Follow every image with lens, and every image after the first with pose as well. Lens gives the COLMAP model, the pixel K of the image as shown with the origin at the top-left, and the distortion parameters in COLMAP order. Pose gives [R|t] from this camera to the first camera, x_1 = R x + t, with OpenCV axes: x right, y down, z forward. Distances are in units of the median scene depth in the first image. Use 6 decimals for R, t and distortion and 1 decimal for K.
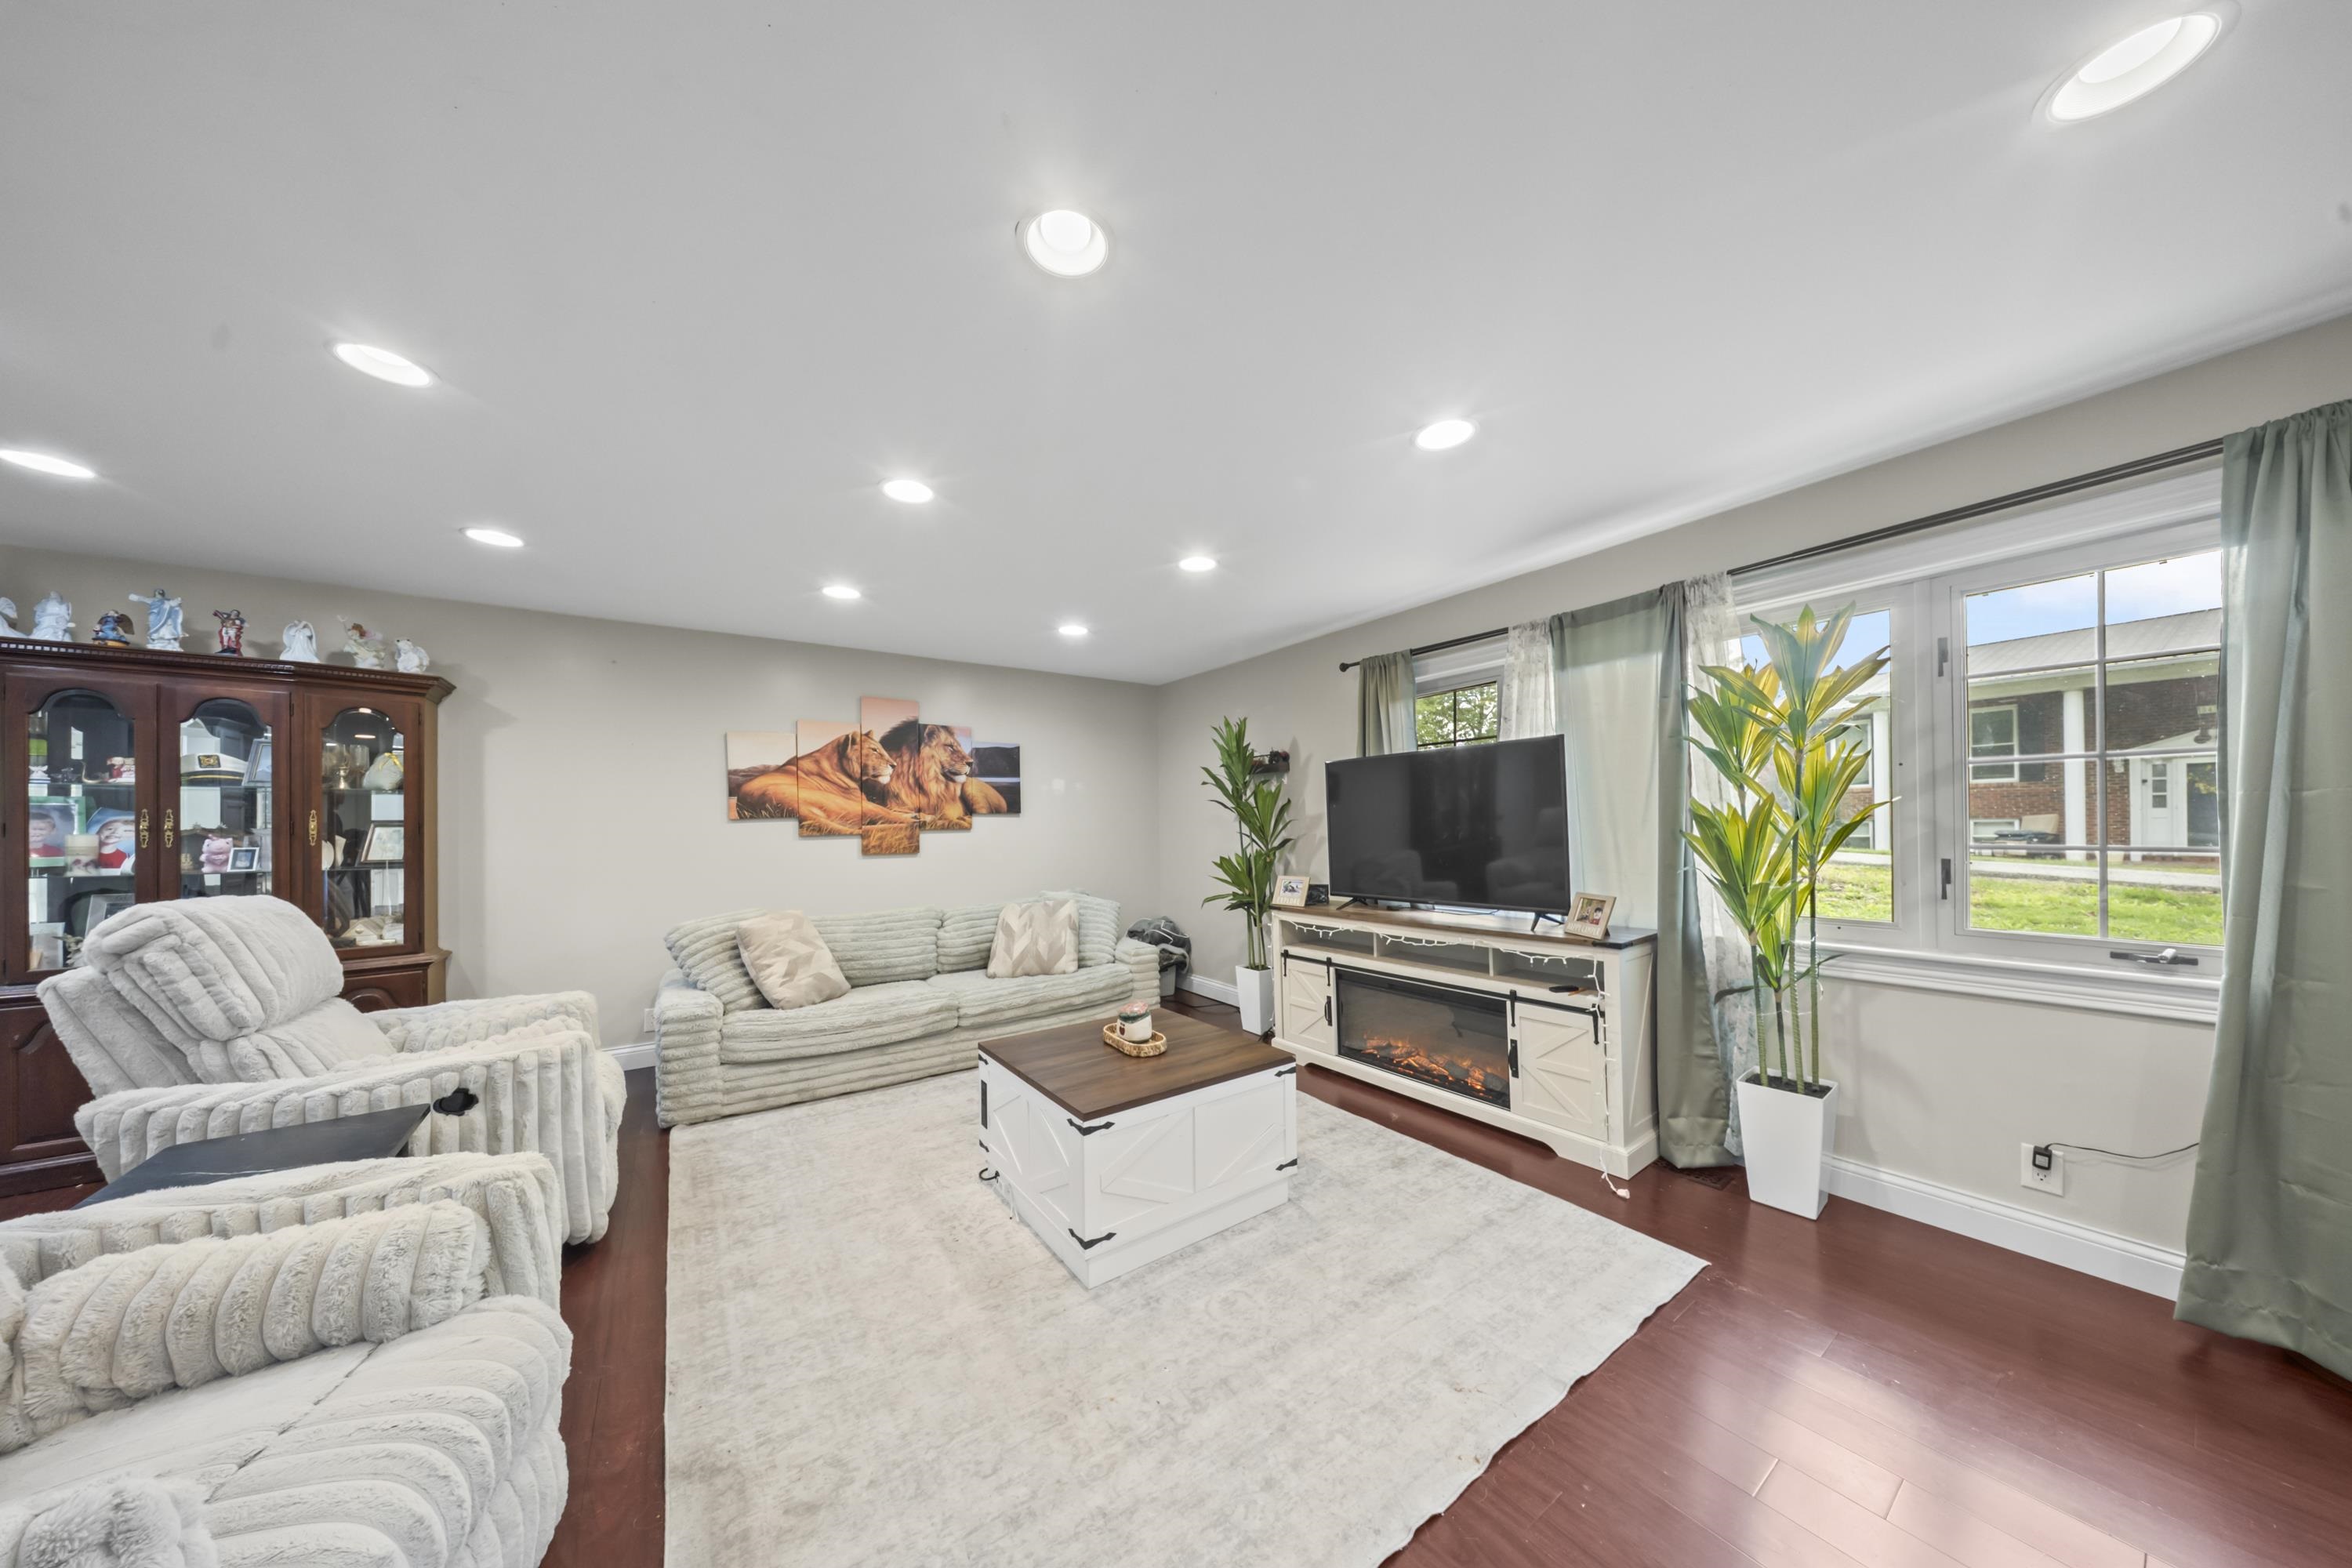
lens RADIAL K [[707.0, 0, 1176.4], [0, 707.0, 824.6], [0, 0, 1]] dist [-0.005090, -0.000165]
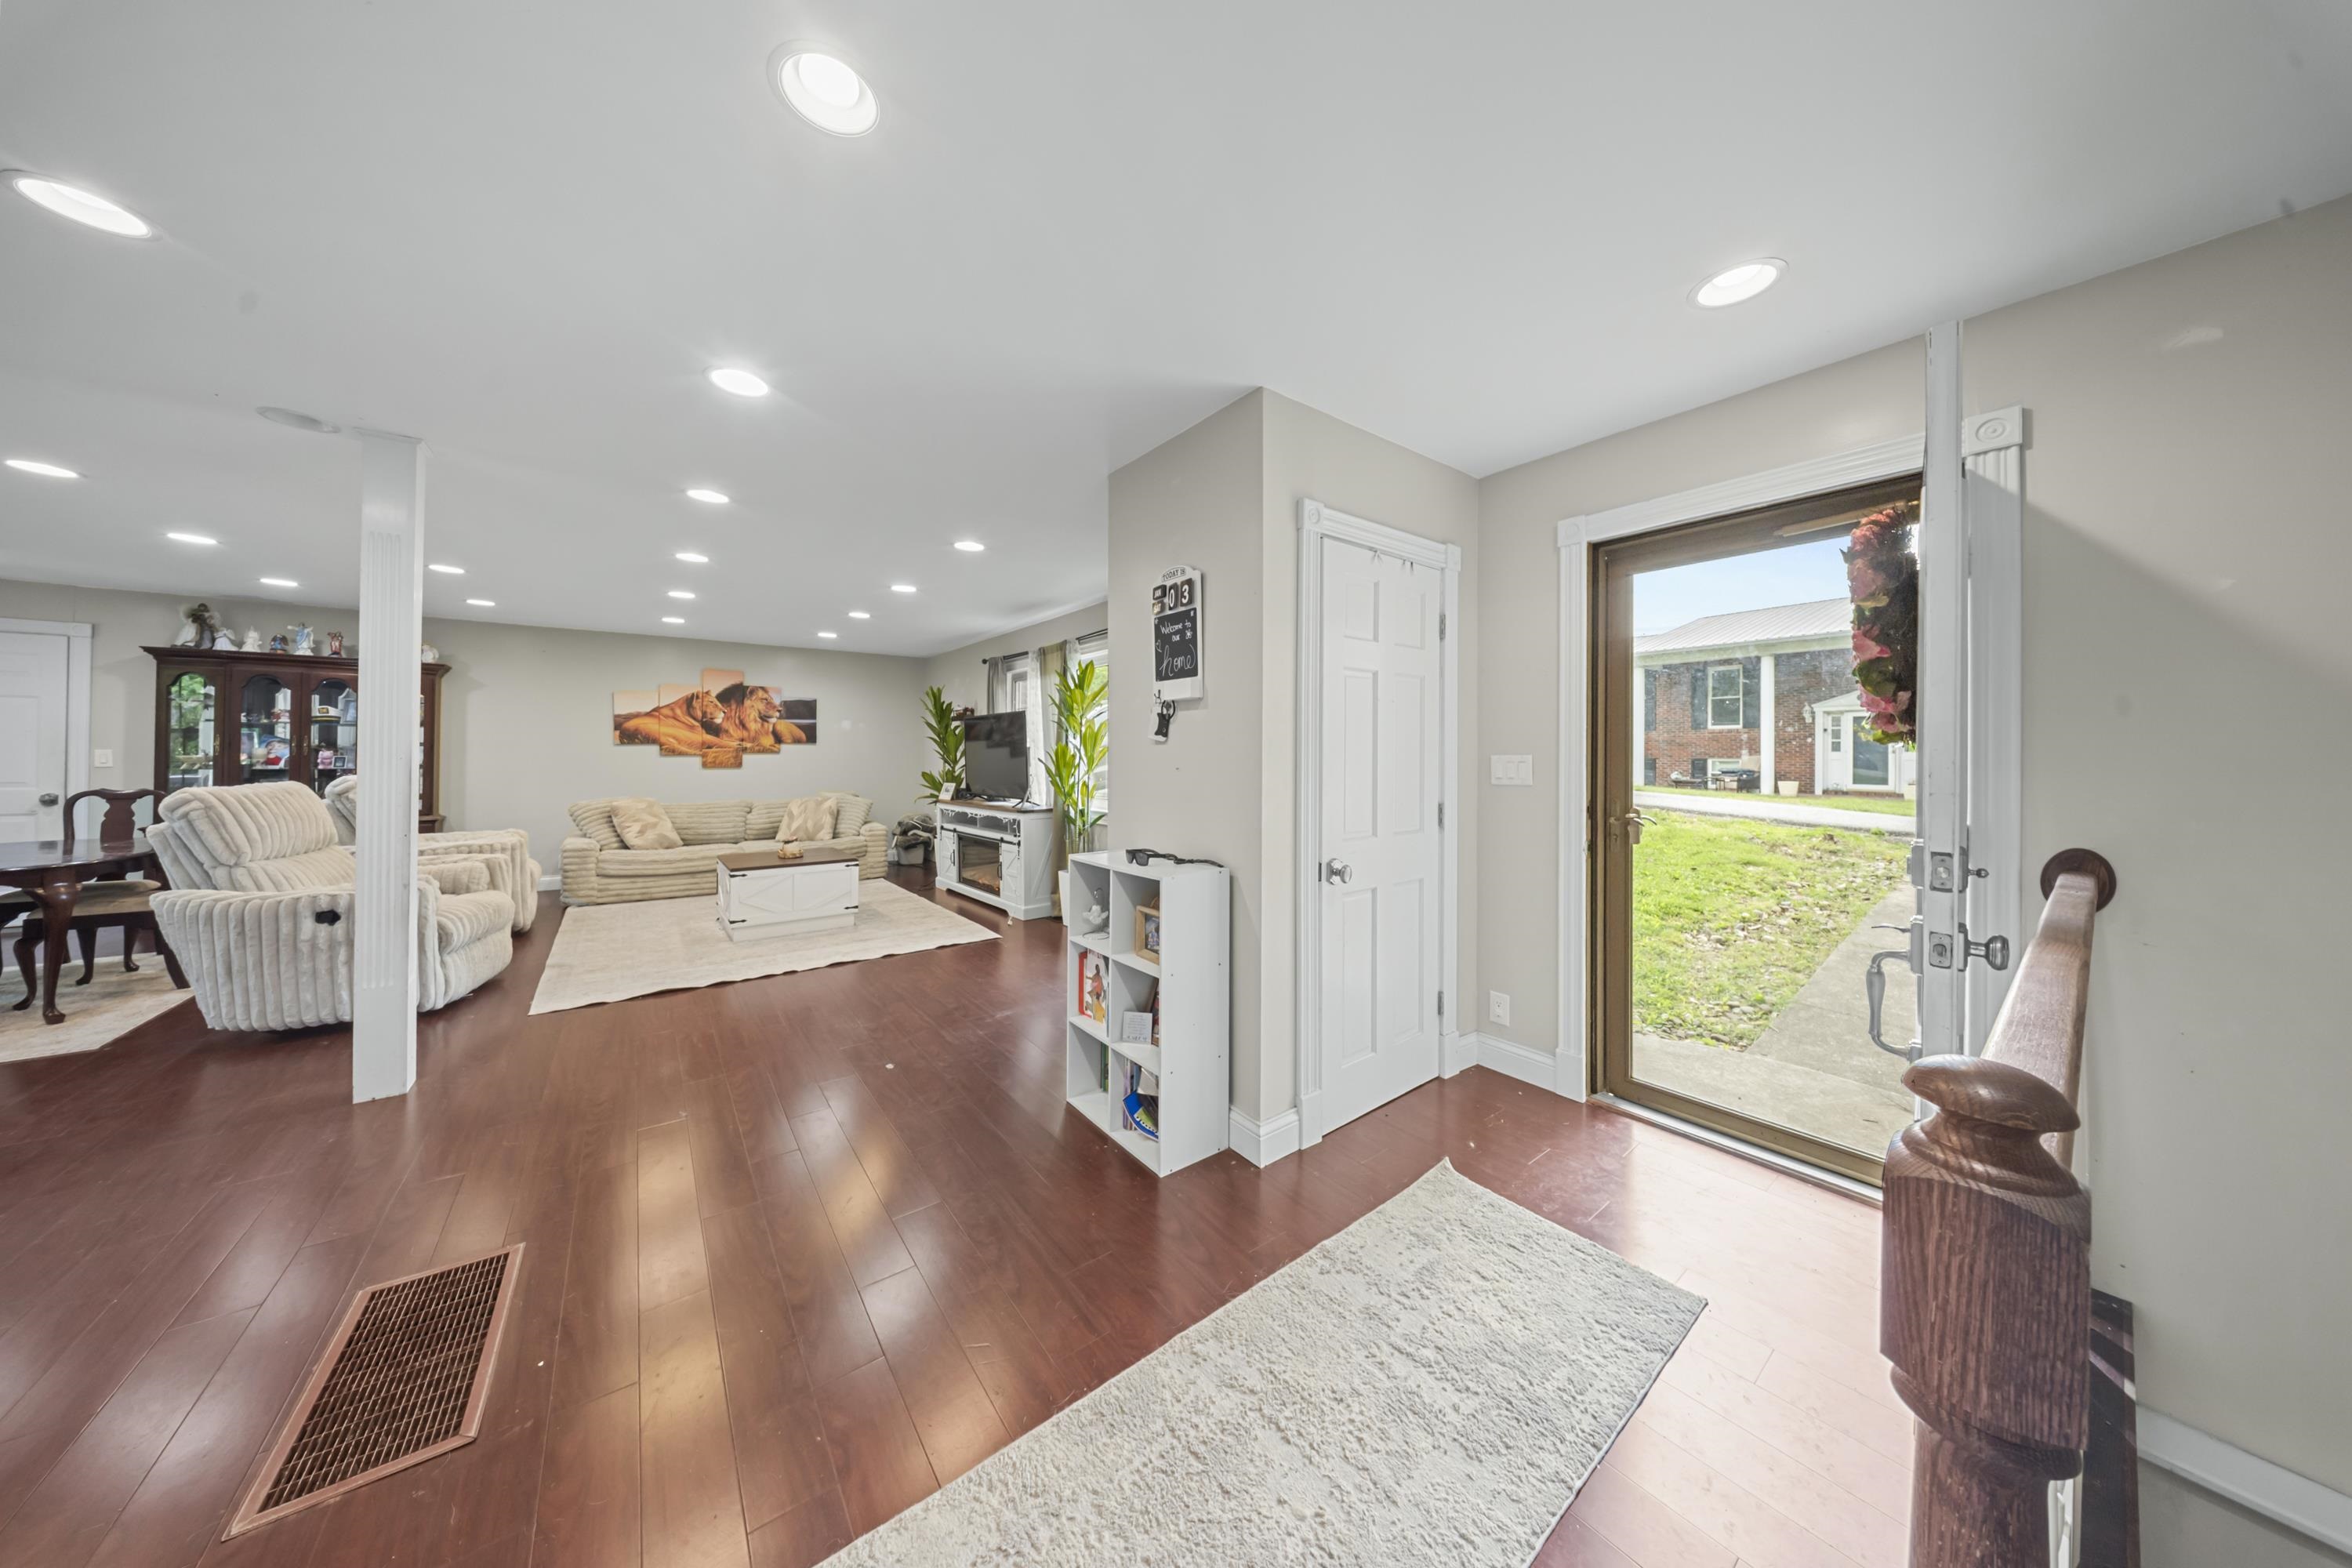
lens RADIAL K [[700.6, 0, 1172.1], [0, 700.6, 750.6], [0, 0, 1]] dist [-0.012124, -0.000024]
pose [[0.998587, 0.016568, 0.050496, 0.631712], [-0.016451, 0.999861, -0.002734, -0.010065], [-0.050535, 0.001899, 0.998721, -0.744054]]
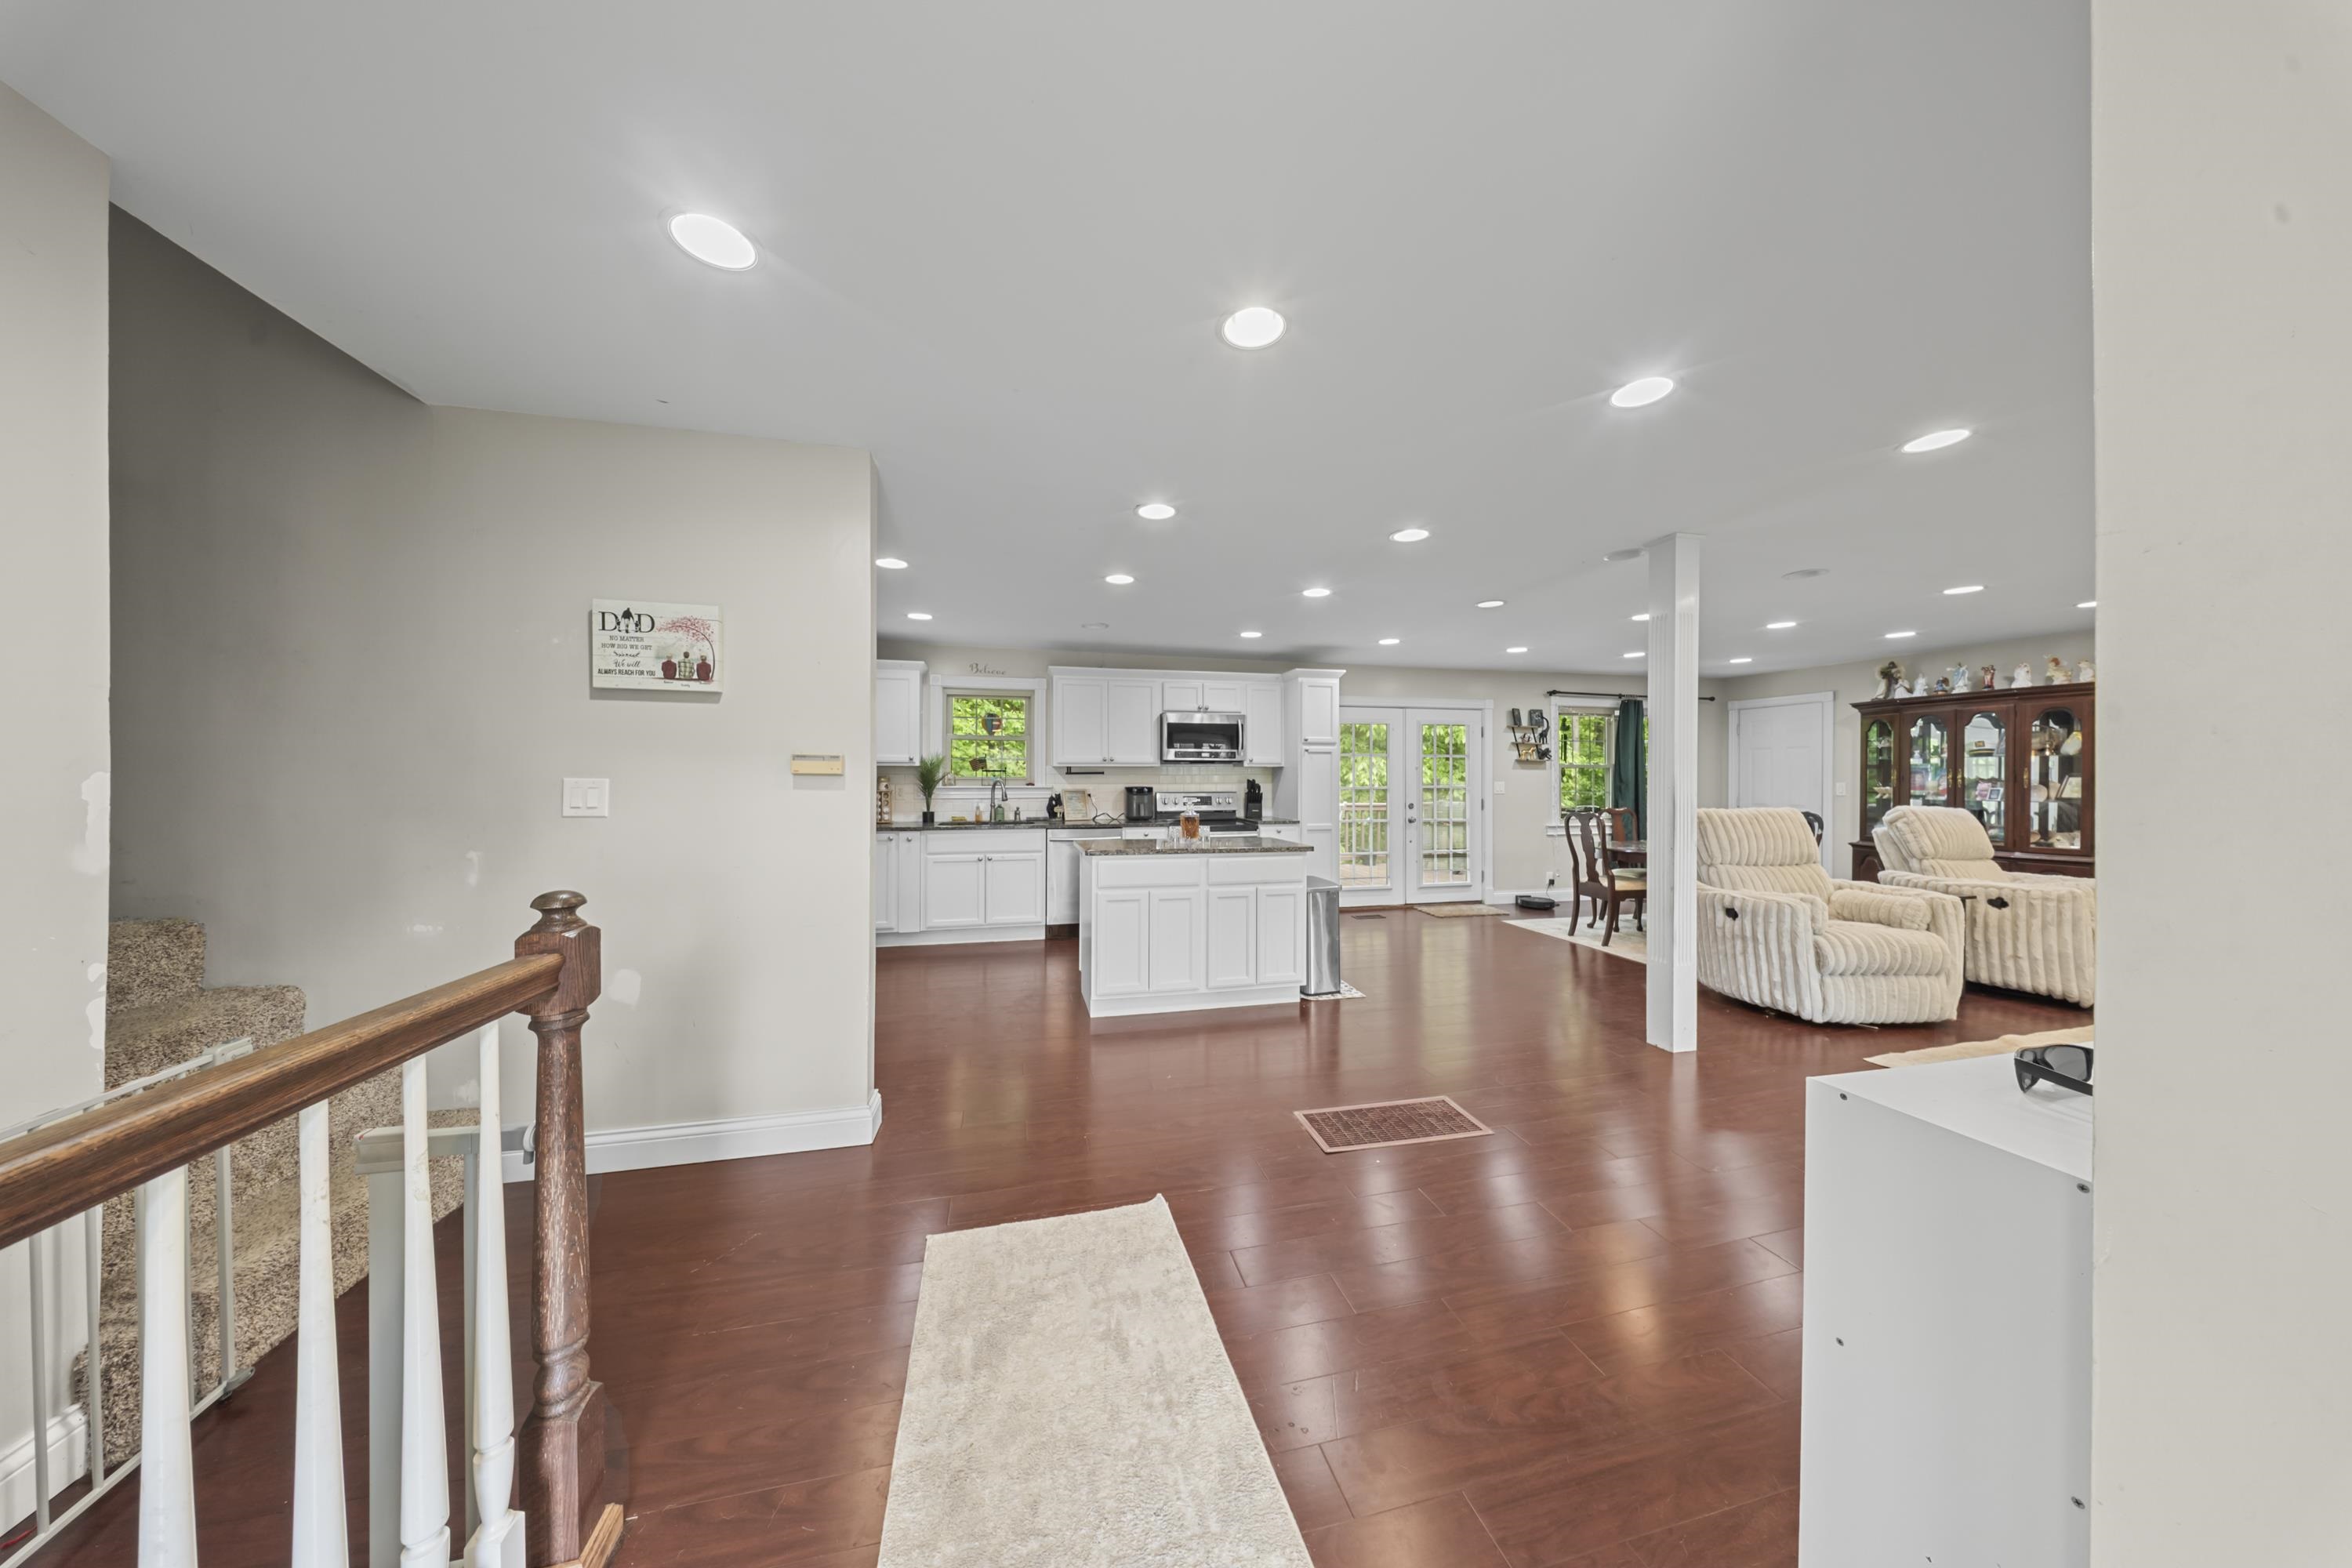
lens RADIAL K [[692.4, 0, 1171.8], [0, 692.4, 781.3], [0, 0, 1]] dist [-0.000392, -0.000069]
pose [[-0.365760, 0.009092, -0.930665, 0.939644], [0.005899, 0.999955, 0.007451, -0.010280], [0.930690, -0.002765, -0.365797, -0.301694]]
